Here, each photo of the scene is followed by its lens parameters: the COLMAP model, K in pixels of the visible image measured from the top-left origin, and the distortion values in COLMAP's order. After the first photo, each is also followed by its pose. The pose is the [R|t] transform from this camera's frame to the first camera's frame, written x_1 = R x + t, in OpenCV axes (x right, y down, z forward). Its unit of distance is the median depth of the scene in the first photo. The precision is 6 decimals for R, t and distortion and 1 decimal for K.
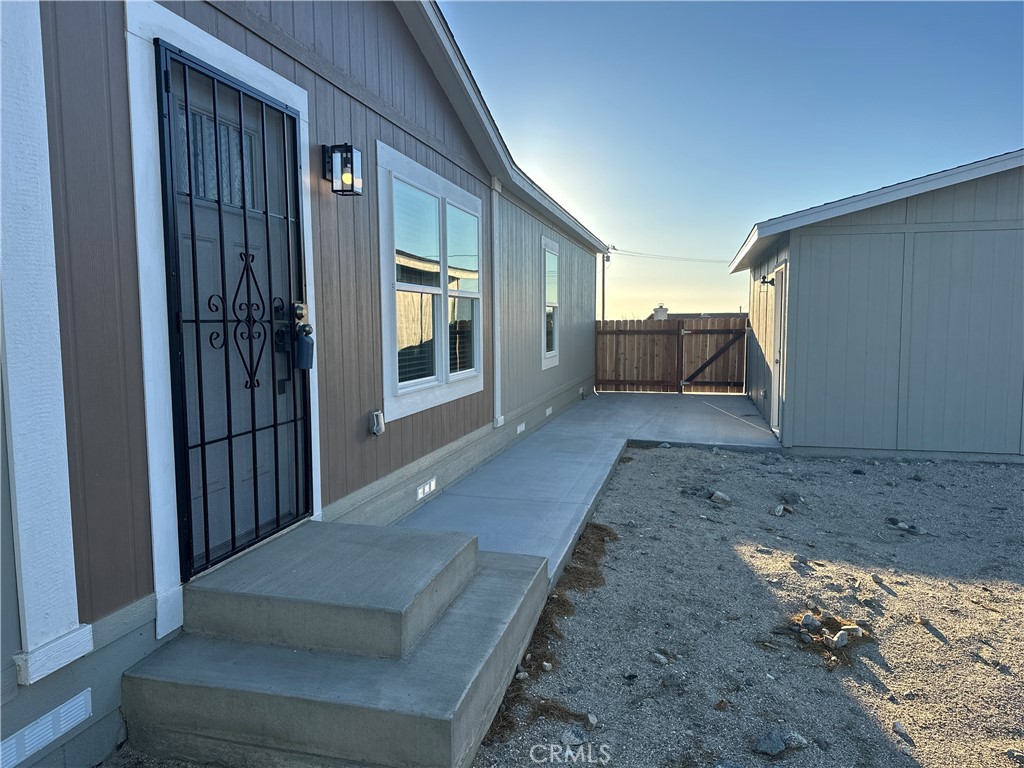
lens RADIAL K [[710.6, 0, 511.9], [0, 710.6, 385.5], [0, 0, 1]] dist [0.003418, 0.000356]
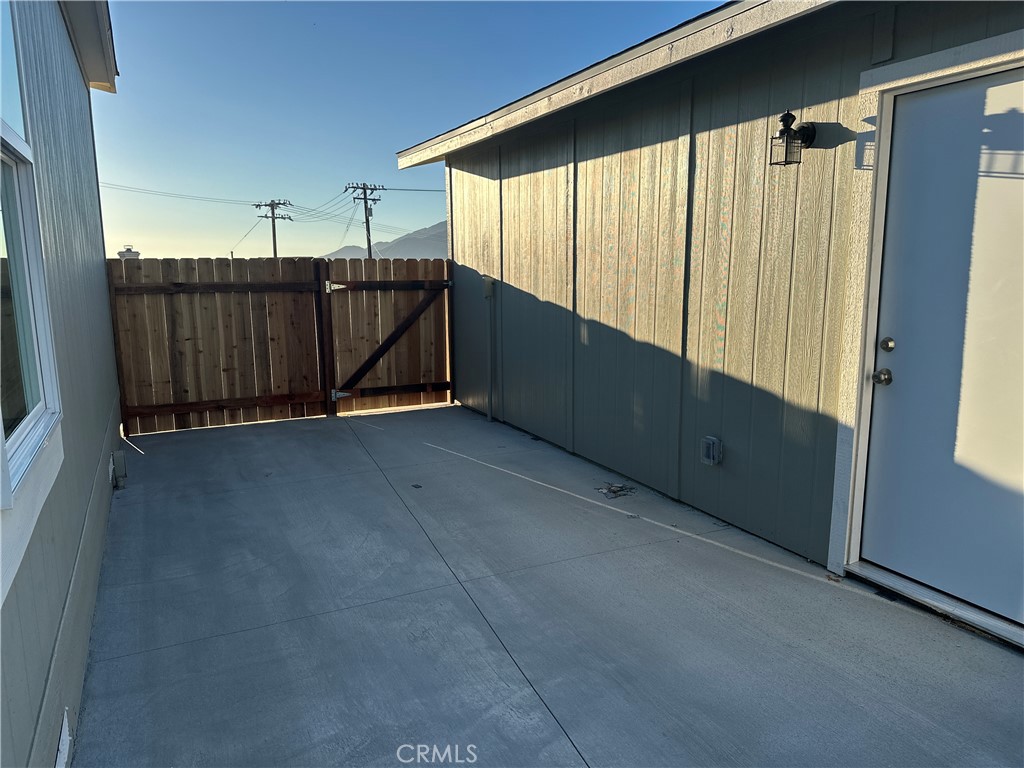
lens RADIAL K [[673.1, 0, 515.3], [0, 673.1, 382.8], [0, 0, 1]] dist [0.007390, -0.000137]
pose [[0.729432, -0.105331, 0.675895, 0.024461], [0.055161, 0.993913, 0.095360, -0.047998], [-0.681825, -0.032275, 0.730803, 0.589797]]
